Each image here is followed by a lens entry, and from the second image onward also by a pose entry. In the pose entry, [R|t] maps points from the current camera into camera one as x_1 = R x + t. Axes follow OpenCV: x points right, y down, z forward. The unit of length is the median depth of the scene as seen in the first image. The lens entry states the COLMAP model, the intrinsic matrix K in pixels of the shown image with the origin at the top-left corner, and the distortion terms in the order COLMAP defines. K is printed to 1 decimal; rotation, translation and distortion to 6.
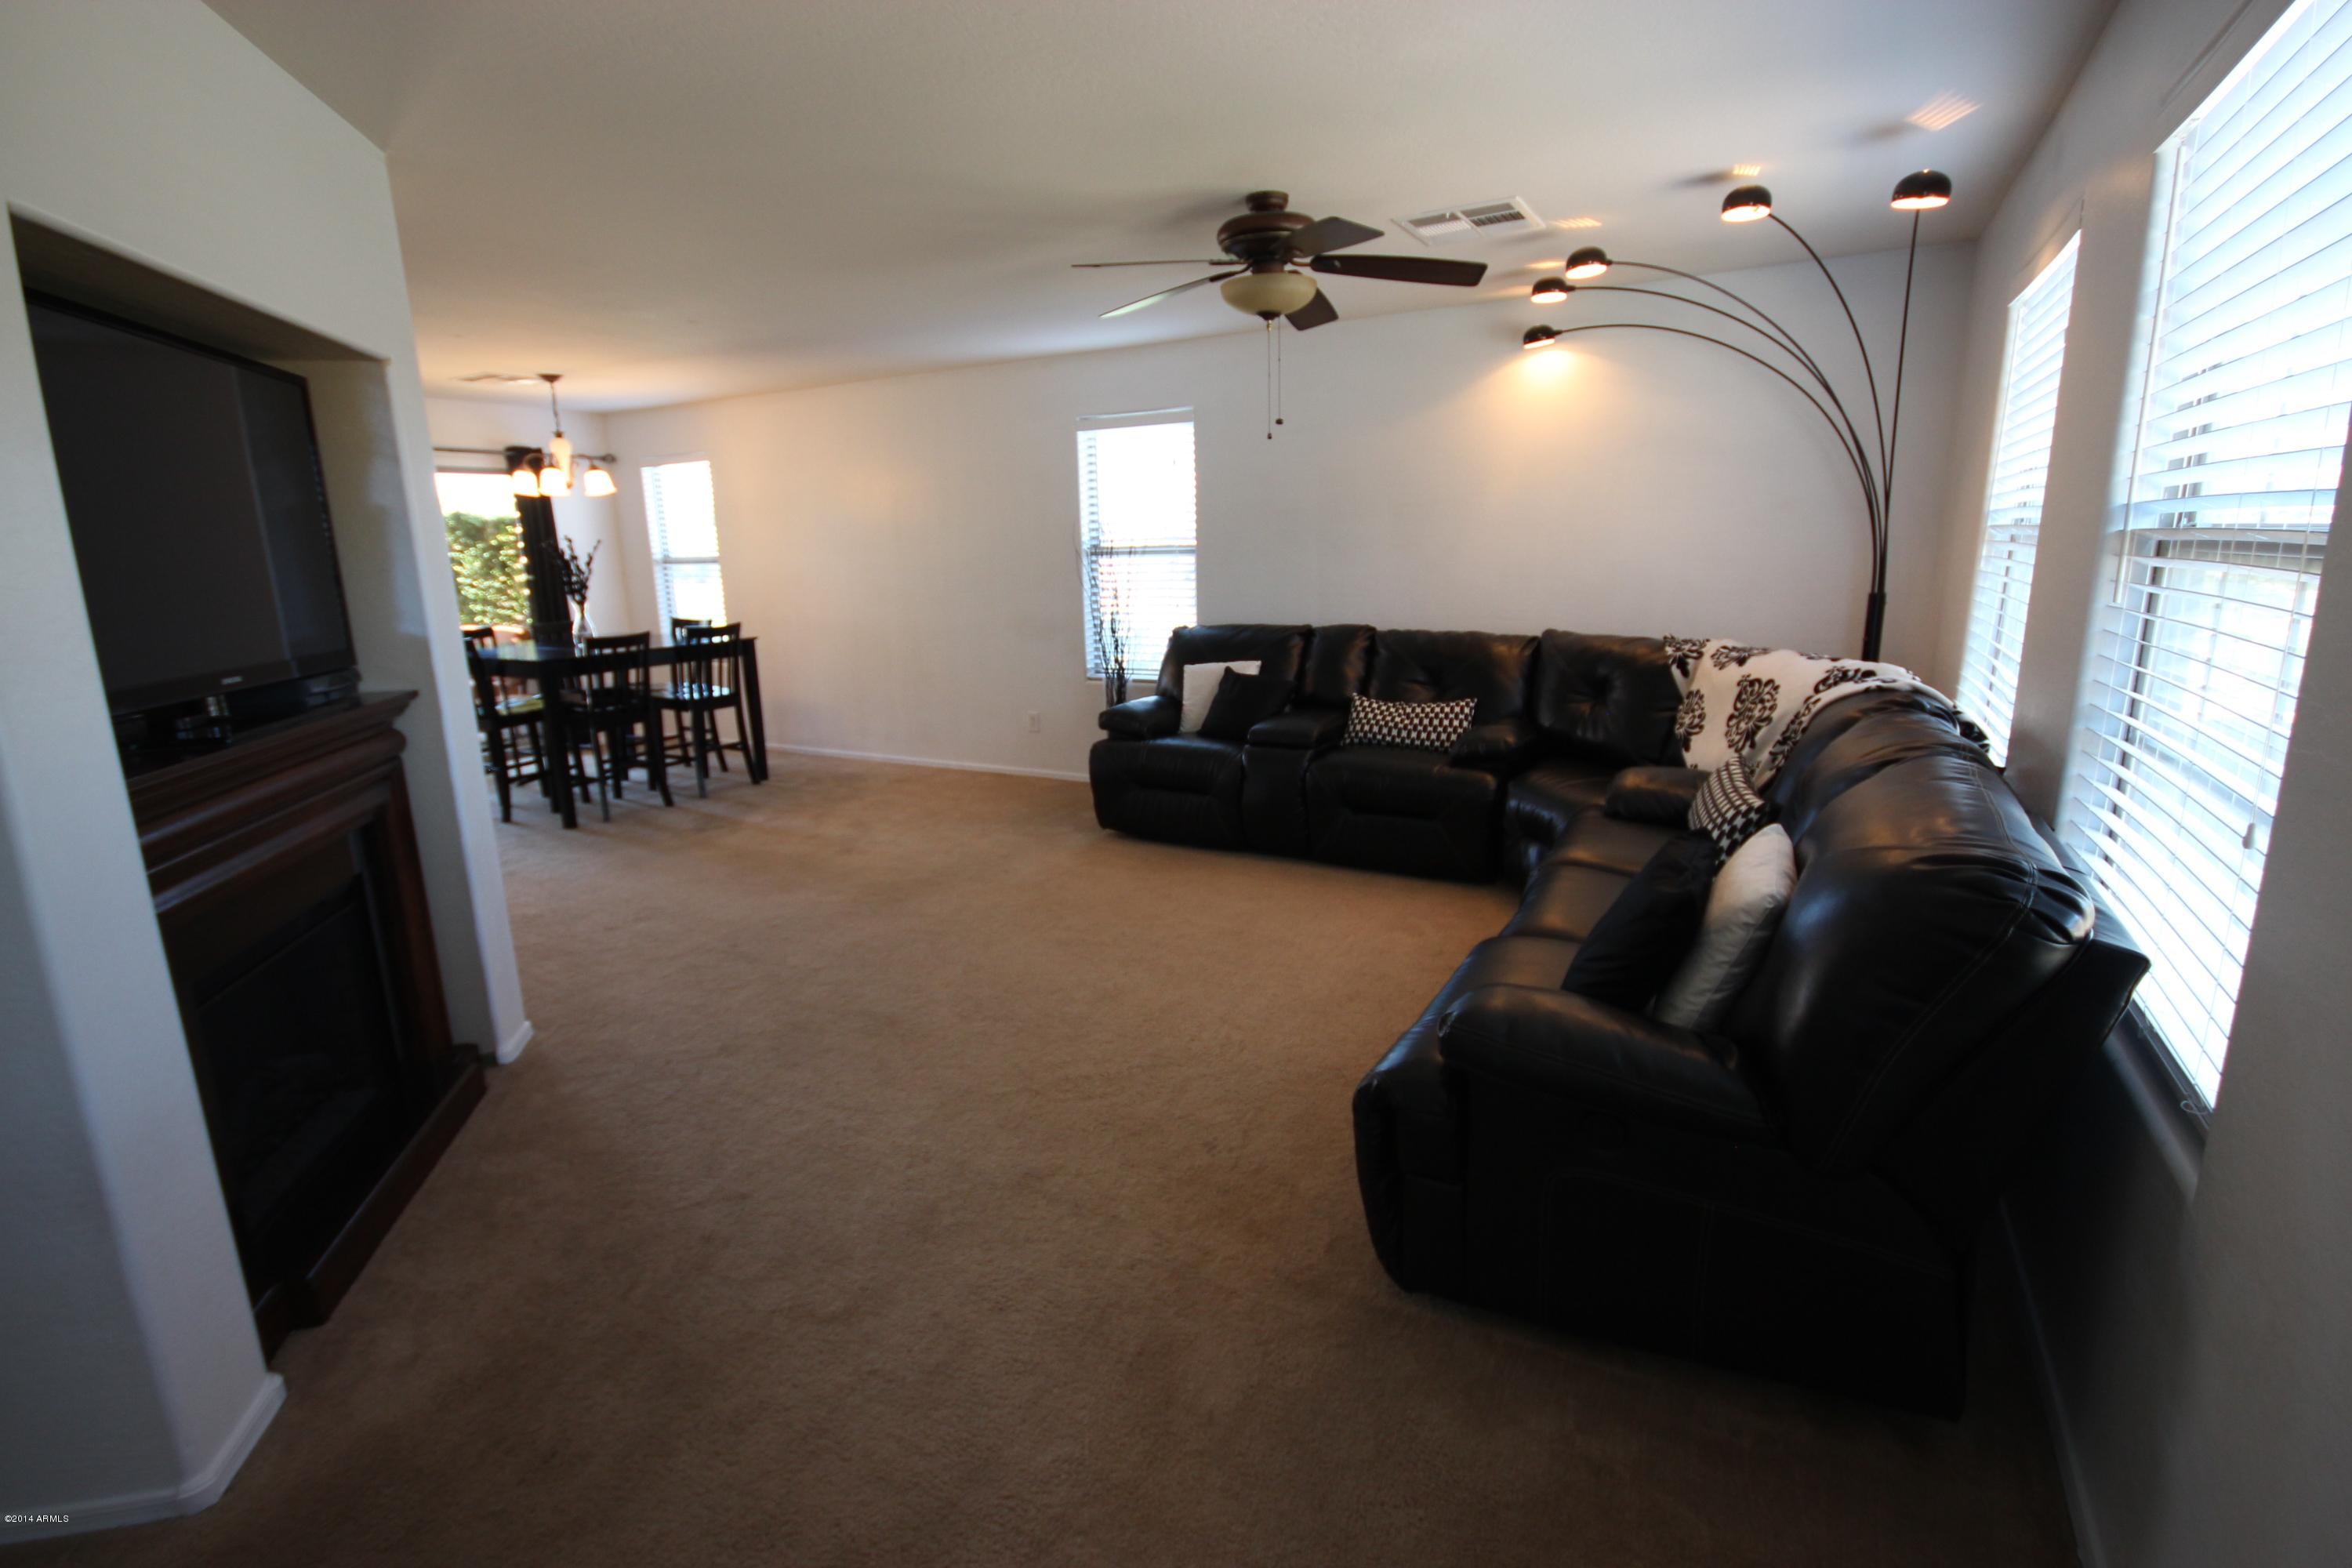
lens RADIAL K [[1087.7, 0, 1108.0], [0, 1087.7, 765.7], [0, 0, 1]] dist [0.067237, -0.000064]
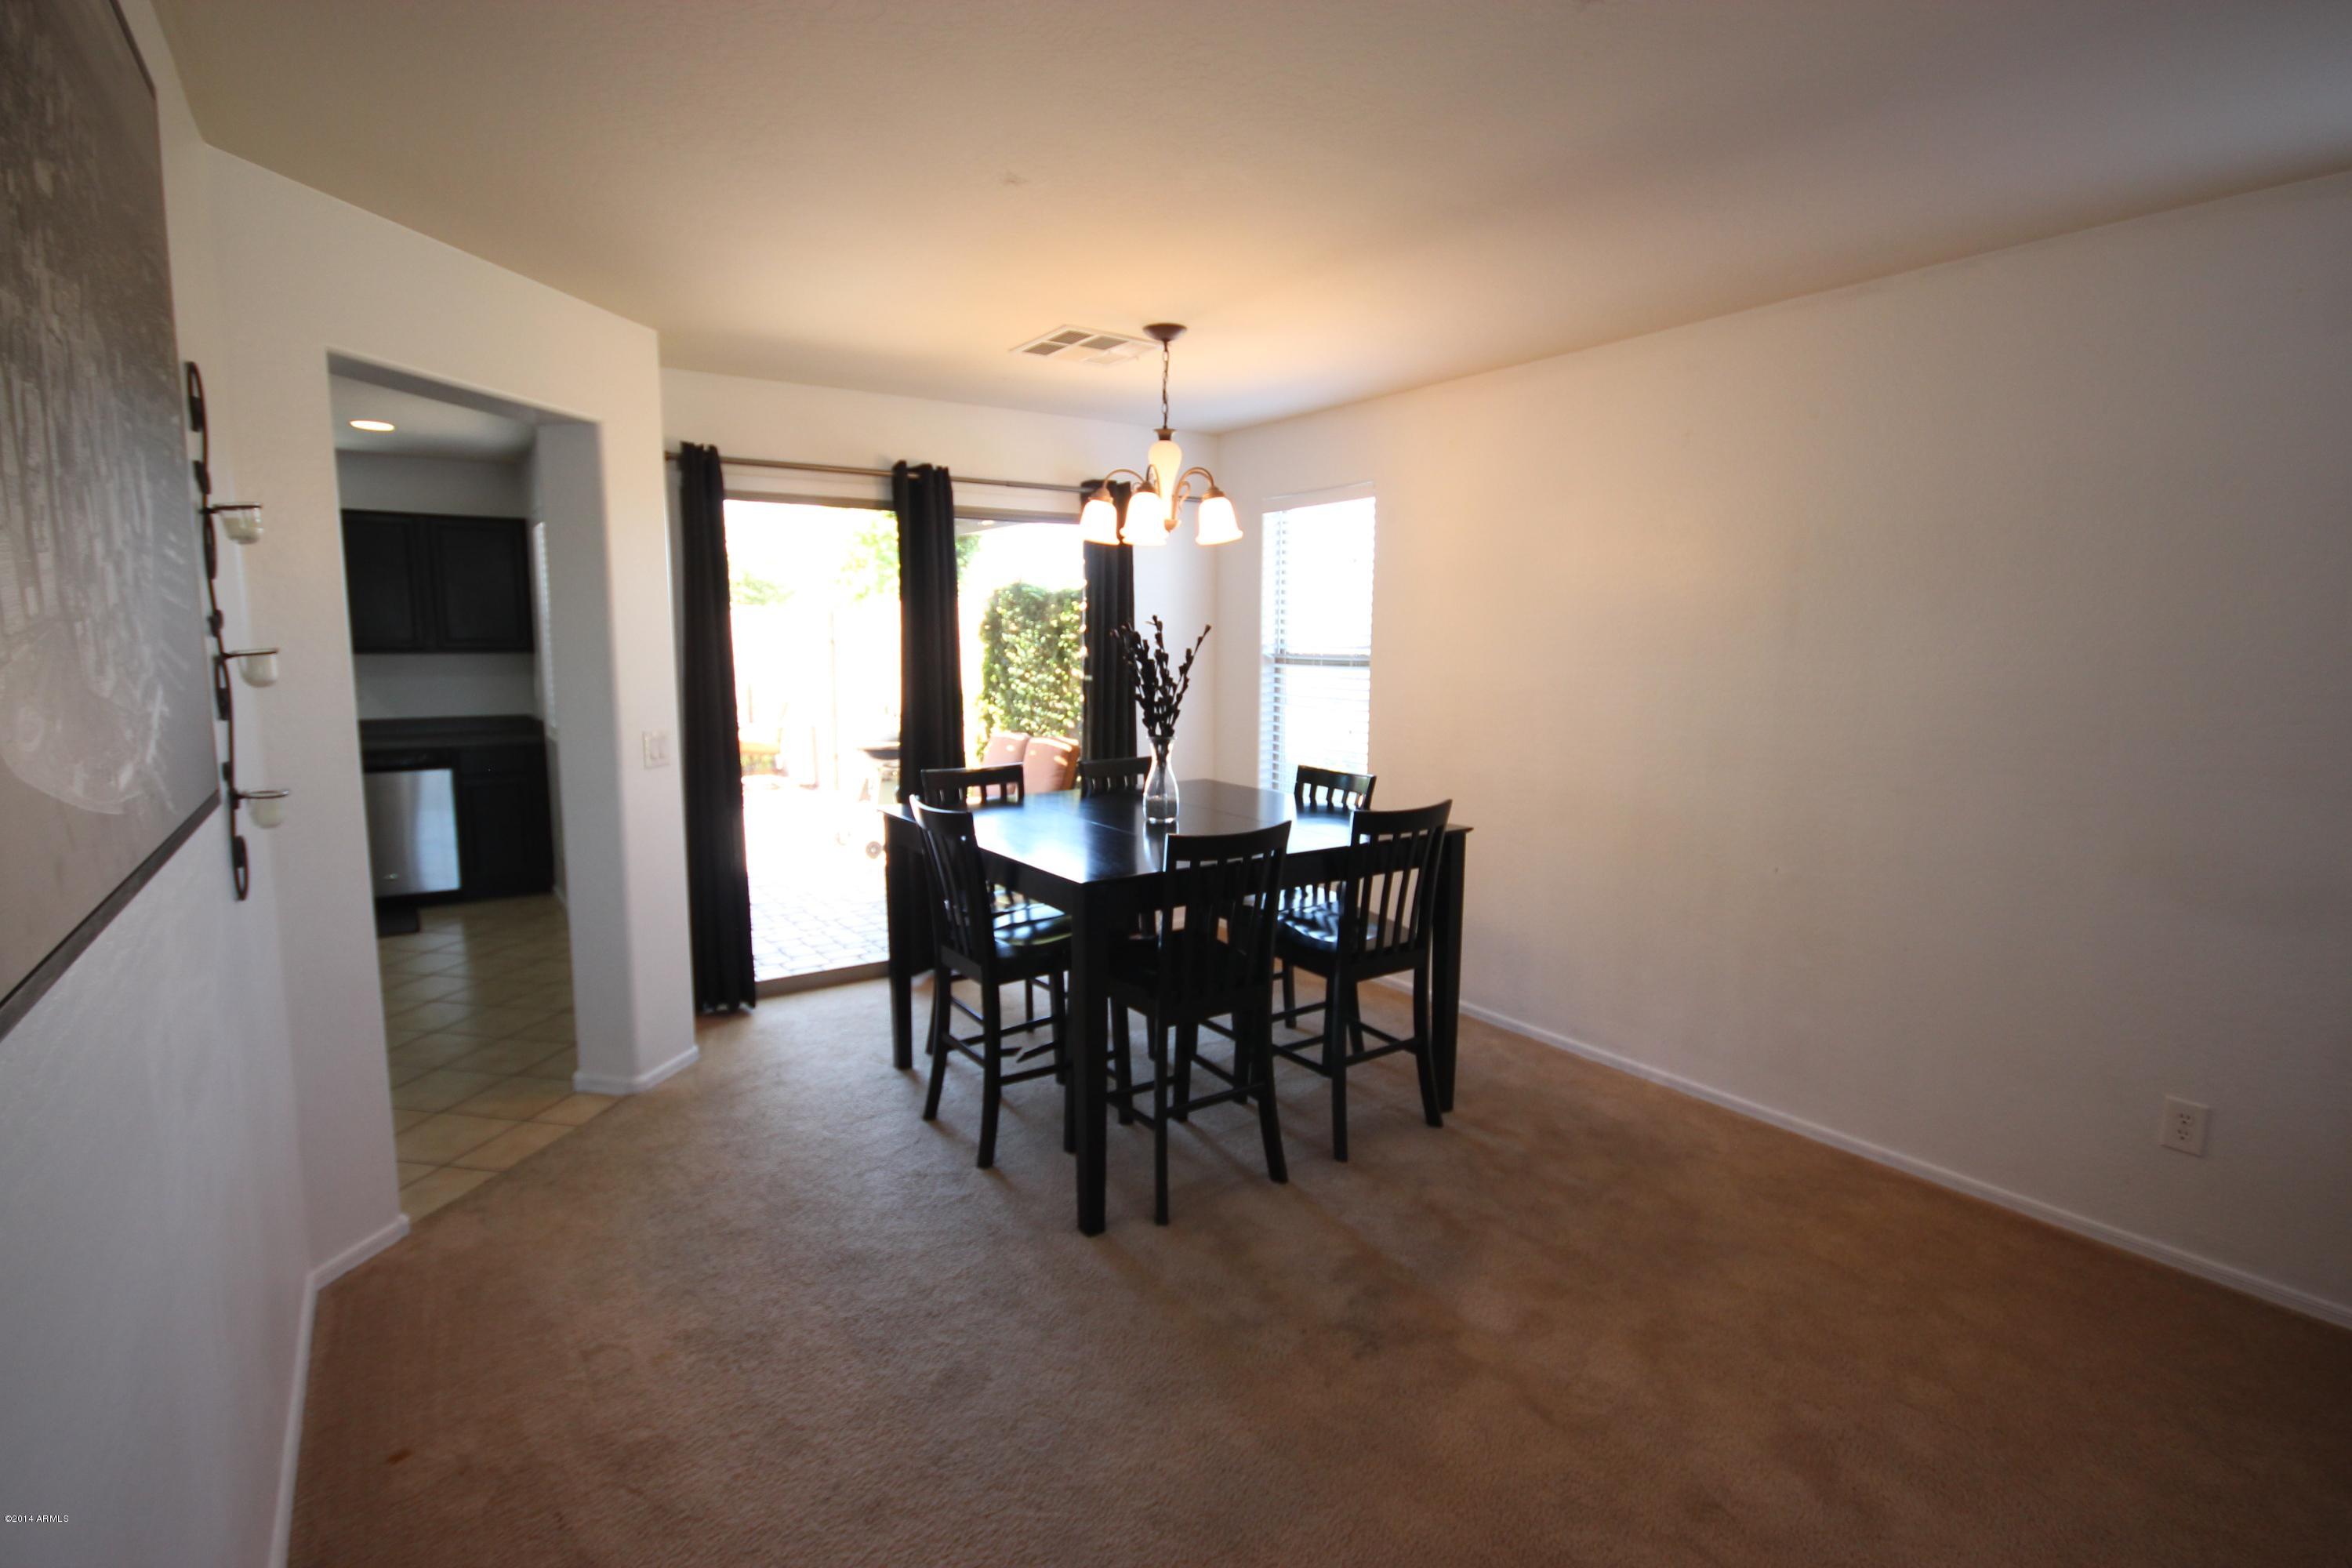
lens RADIAL K [[1149.4, 0, 1179.9], [0, 1149.4, 781.0], [0, 0, 1]] dist [0.008988, 0.000288]
pose [[0.919253, 0.088727, -0.383539, -0.227995], [-0.115894, 0.992088, -0.048263, -0.091219], [0.376223, 0.088816, 0.922263, 0.443392]]
